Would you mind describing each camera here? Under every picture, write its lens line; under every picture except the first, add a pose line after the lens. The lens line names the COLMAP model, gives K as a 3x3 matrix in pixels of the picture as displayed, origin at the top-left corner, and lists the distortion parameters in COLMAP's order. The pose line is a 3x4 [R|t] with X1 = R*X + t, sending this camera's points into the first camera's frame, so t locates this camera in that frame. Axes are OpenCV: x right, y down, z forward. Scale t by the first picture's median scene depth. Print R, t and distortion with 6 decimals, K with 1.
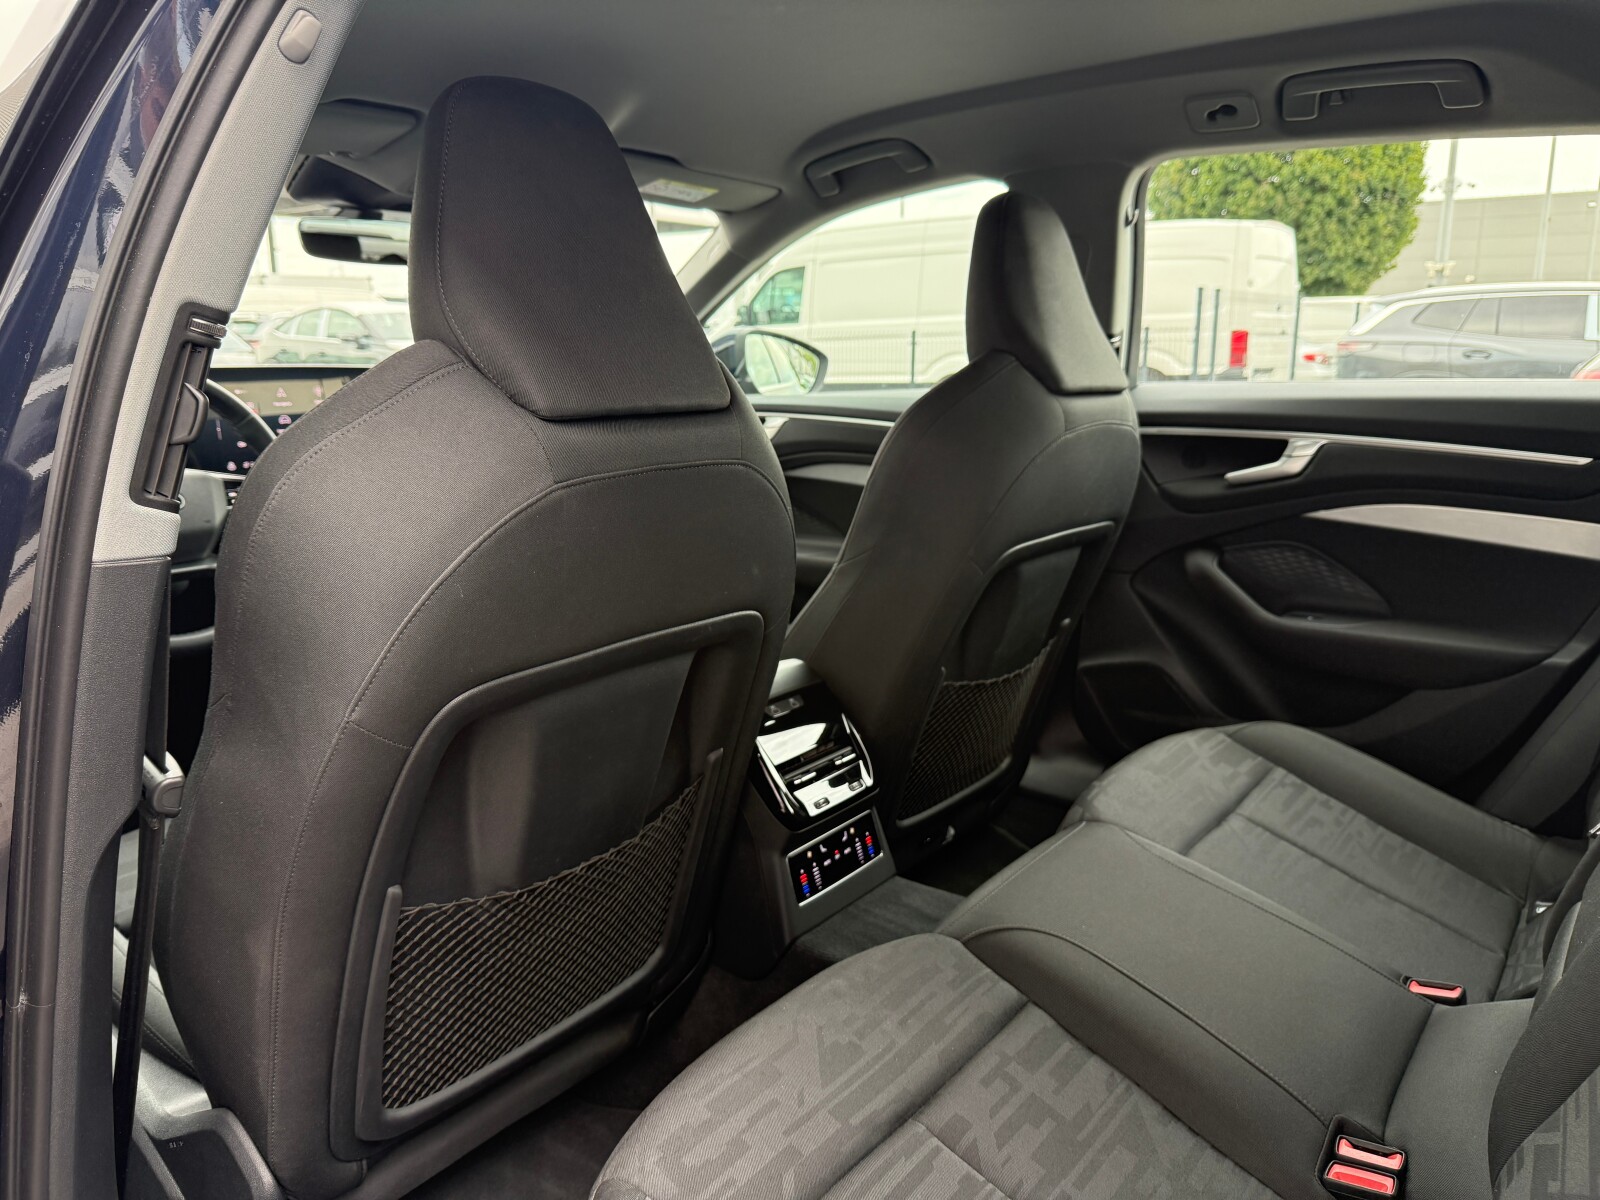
lens RADIAL K [[1153.2, 0, 795.4], [0, 1153.2, 604.3], [0, 0, 1]] dist [0.083112, -0.184233]
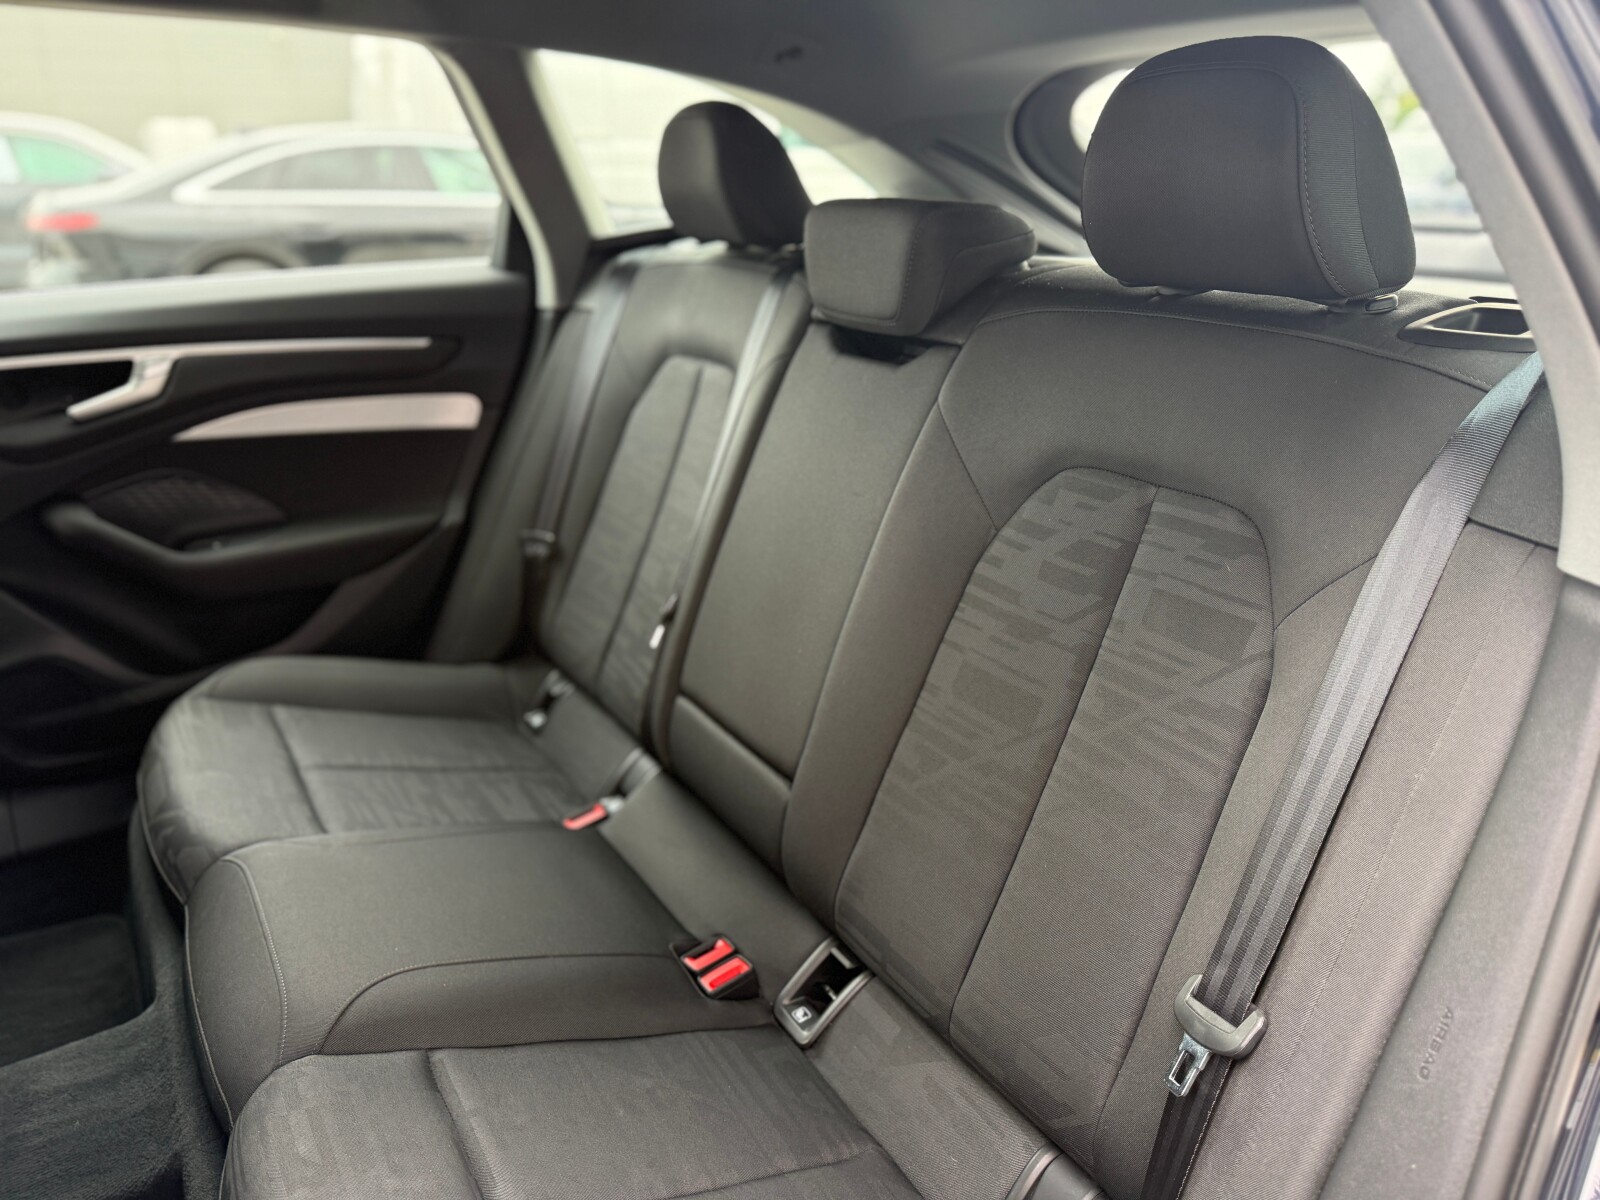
lens RADIAL K [[1153.2, 0, 795.4], [0, 1153.2, 604.3], [0, 0, 1]] dist [0.083112, -0.184233]
pose [[0.303933, -0.339202, 0.890262, -0.266932], [0.188815, 0.937379, 0.292694, -0.132371], [-0.933795, 0.079136, 0.348947, 0.253366]]
